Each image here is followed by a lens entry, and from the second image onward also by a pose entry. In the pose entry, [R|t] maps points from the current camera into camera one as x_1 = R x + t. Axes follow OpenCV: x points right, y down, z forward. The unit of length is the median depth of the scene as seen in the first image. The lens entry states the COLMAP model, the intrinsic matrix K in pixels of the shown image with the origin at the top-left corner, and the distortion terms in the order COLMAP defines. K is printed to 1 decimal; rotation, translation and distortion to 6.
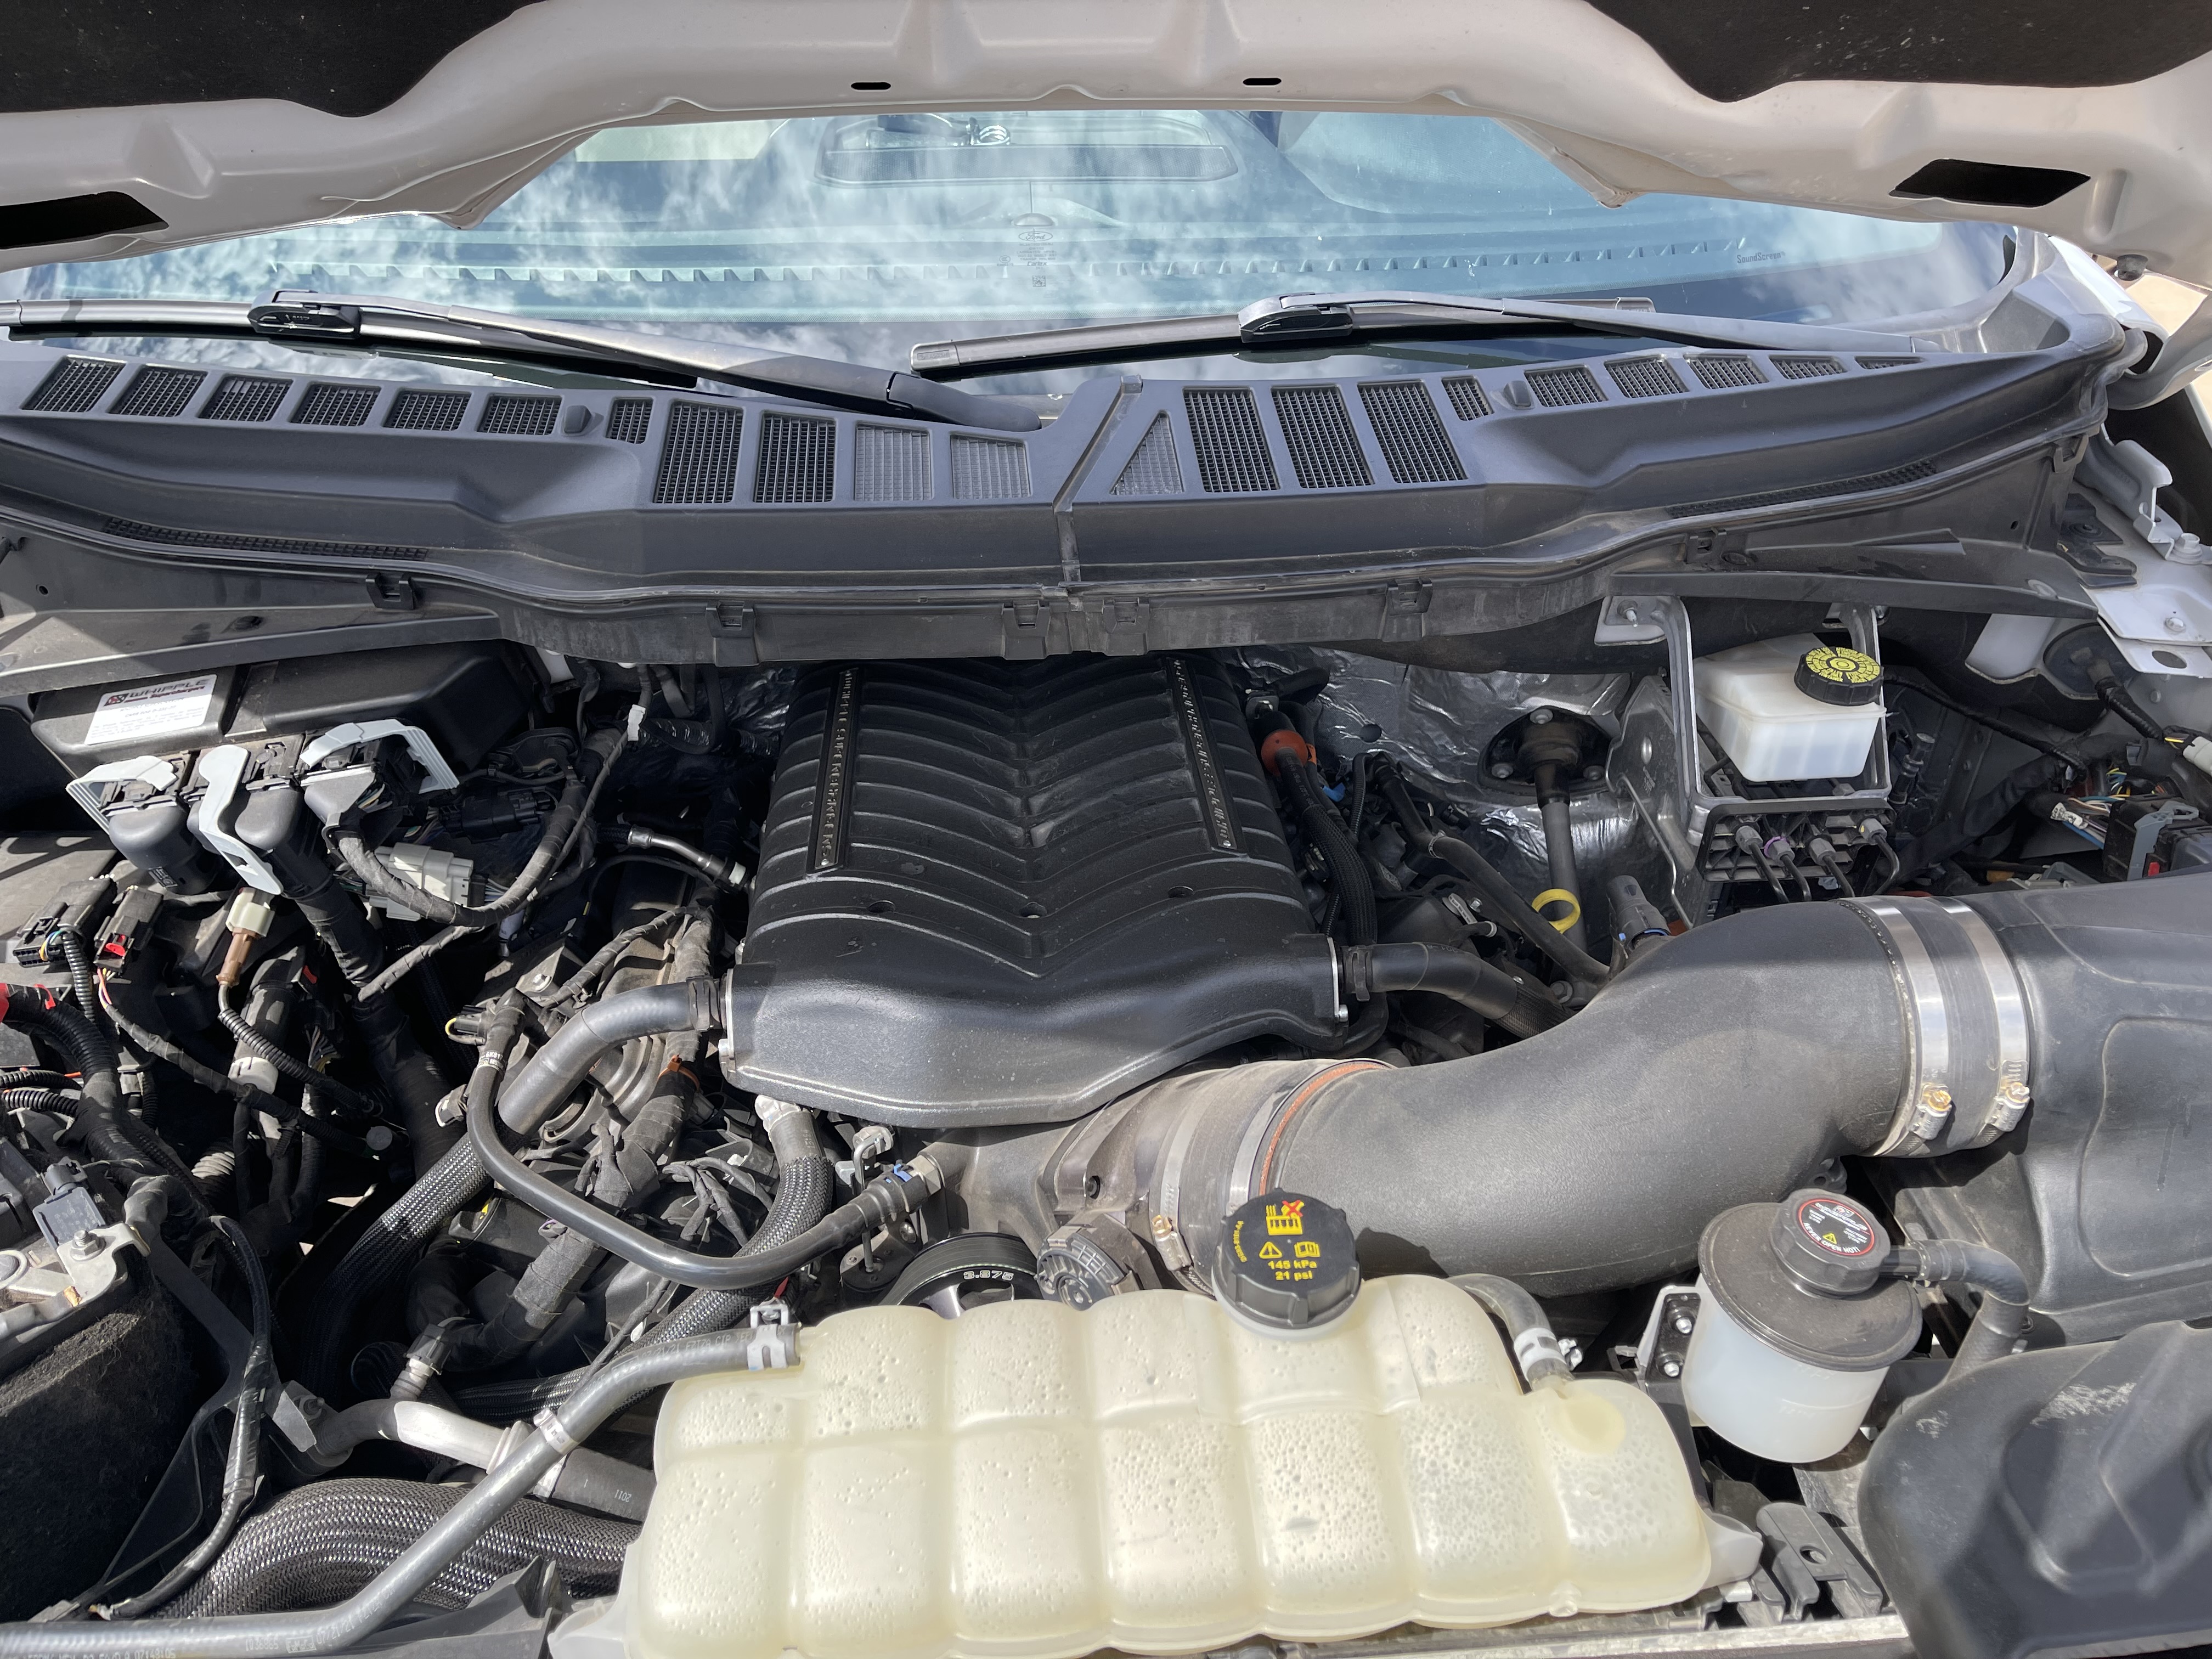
lens RADIAL K [[1631.0, 0, 1106.0], [0, 1631.0, 829.5], [0, 0, 1]] dist [0.060722, -0.059721]
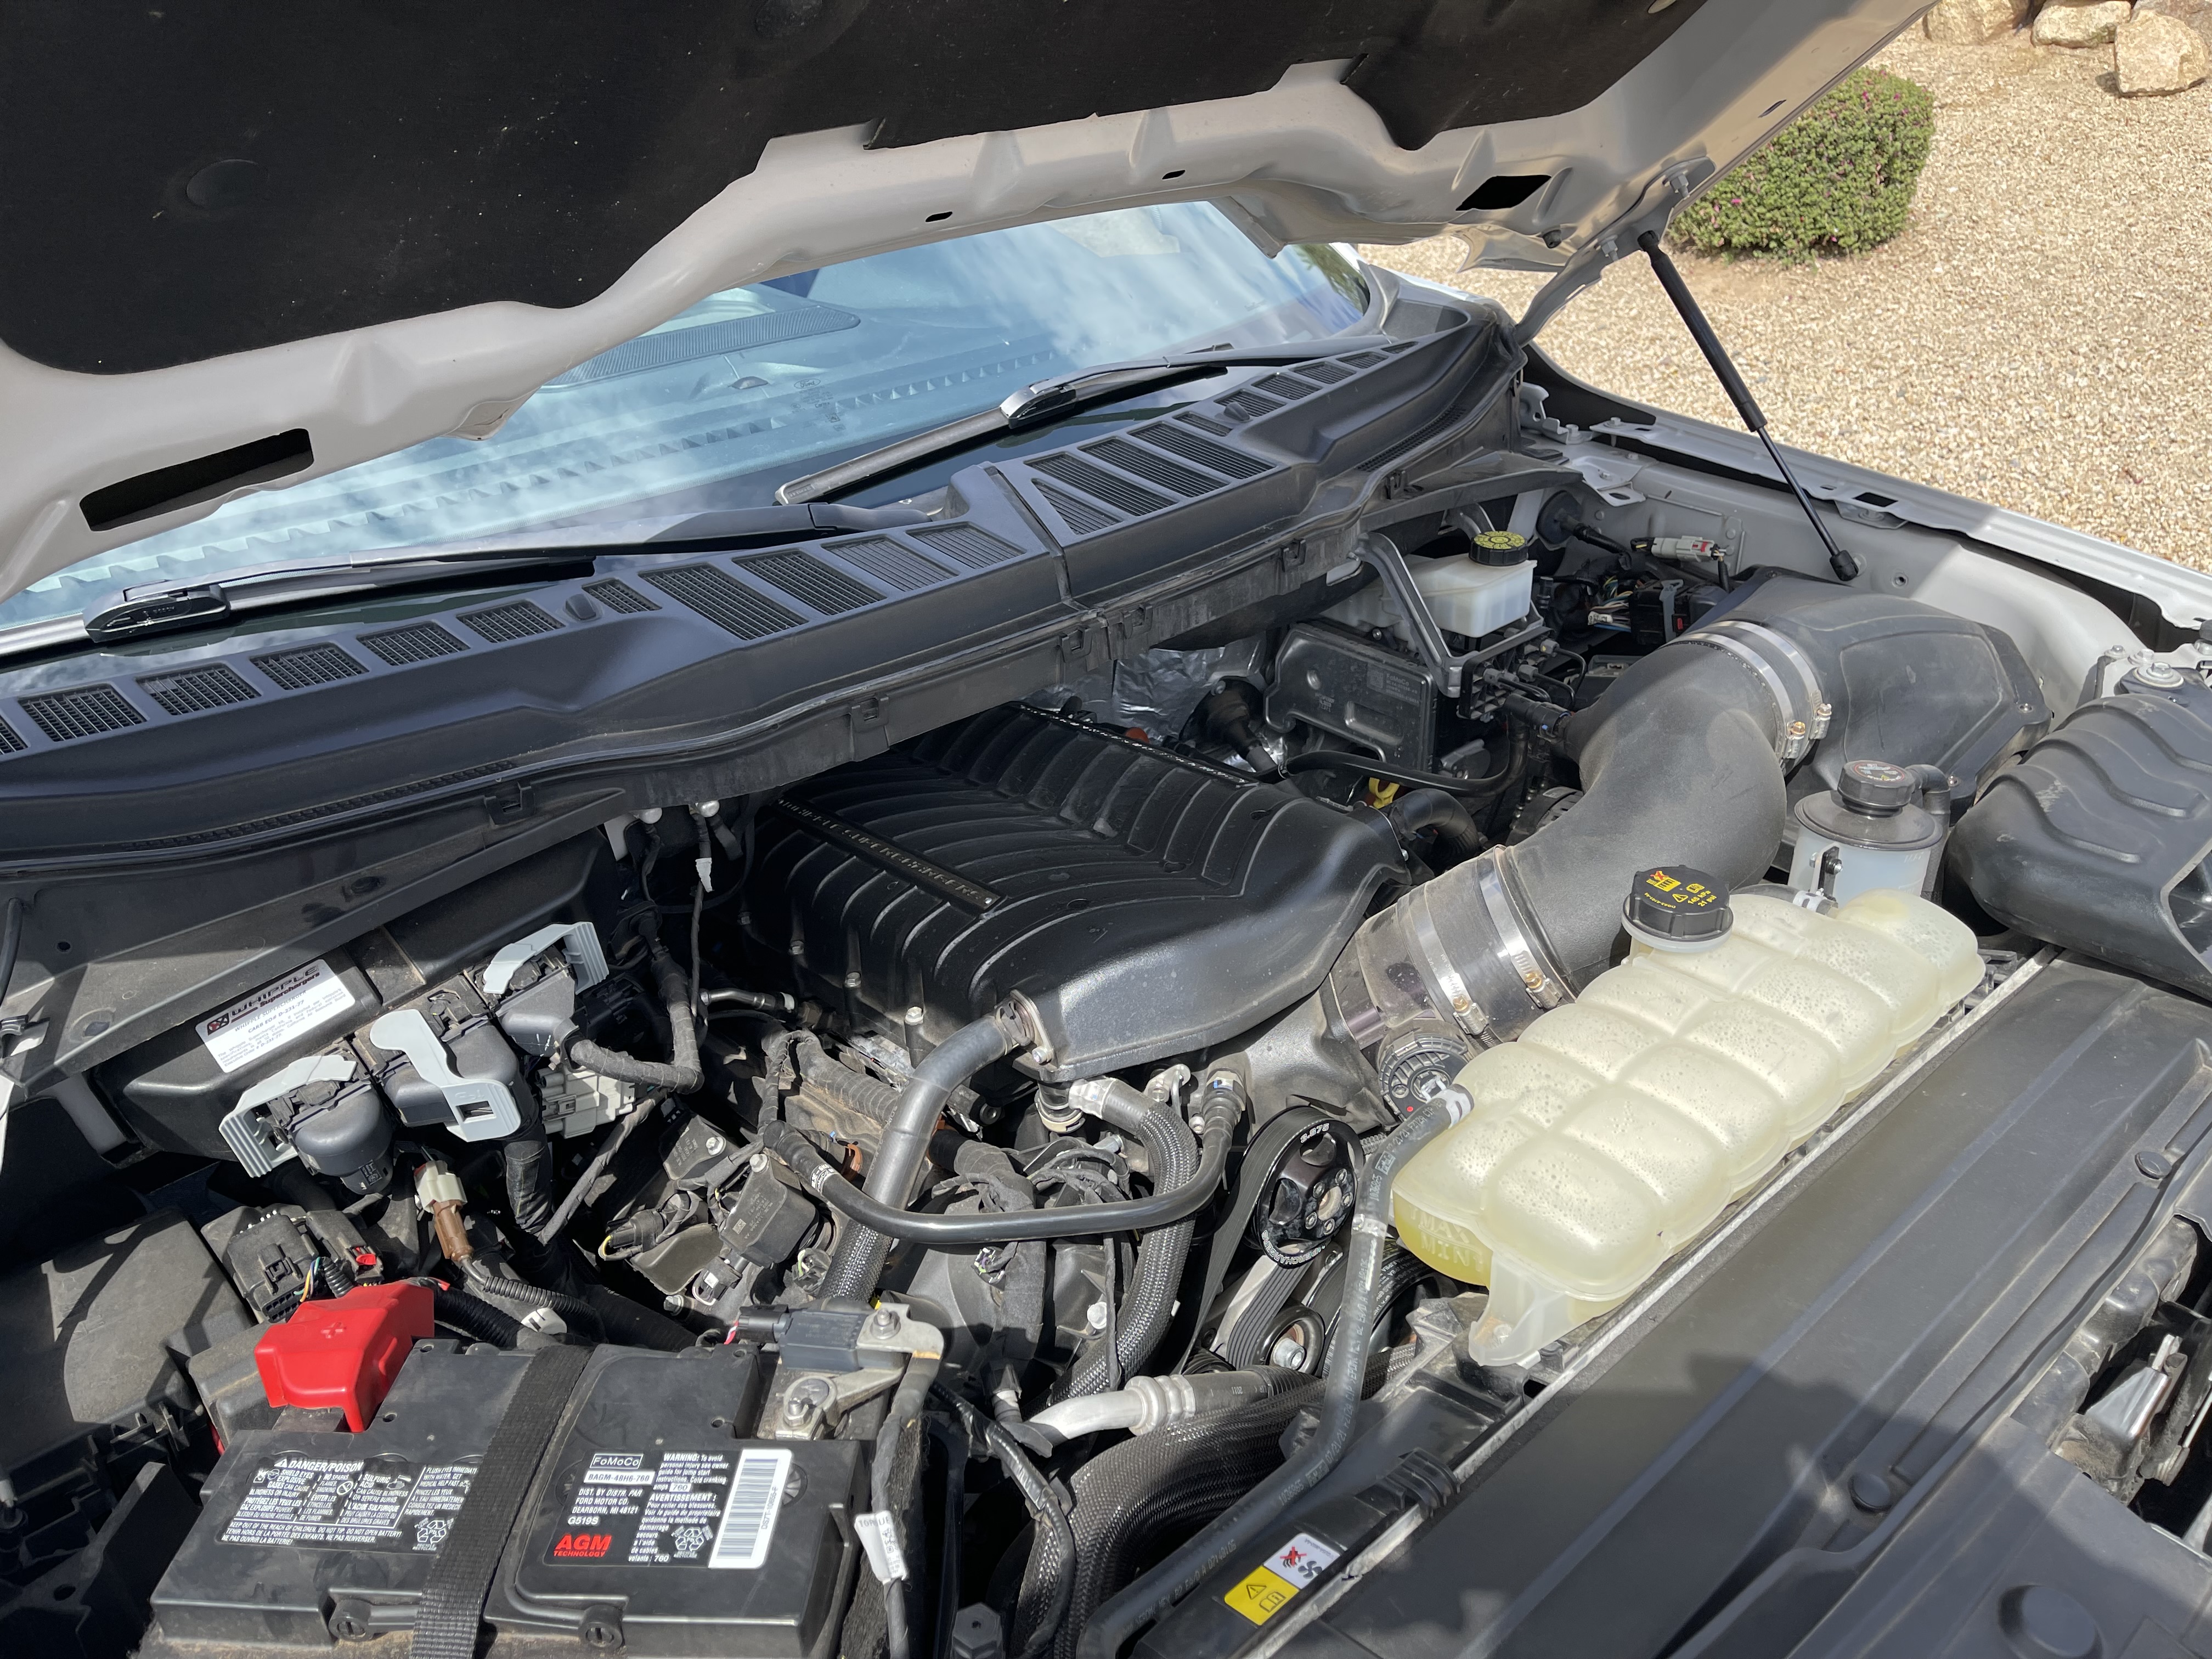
lens RADIAL K [[1631.0, 0, 1106.0], [0, 1631.0, 829.5], [0, 0, 1]] dist [0.060722, -0.059721]
pose [[0.809084, -0.326232, 0.488832, -0.603383], [0.381448, 0.924276, -0.014514, 0.020891], [-0.447081, 0.198207, 0.872257, -0.021813]]
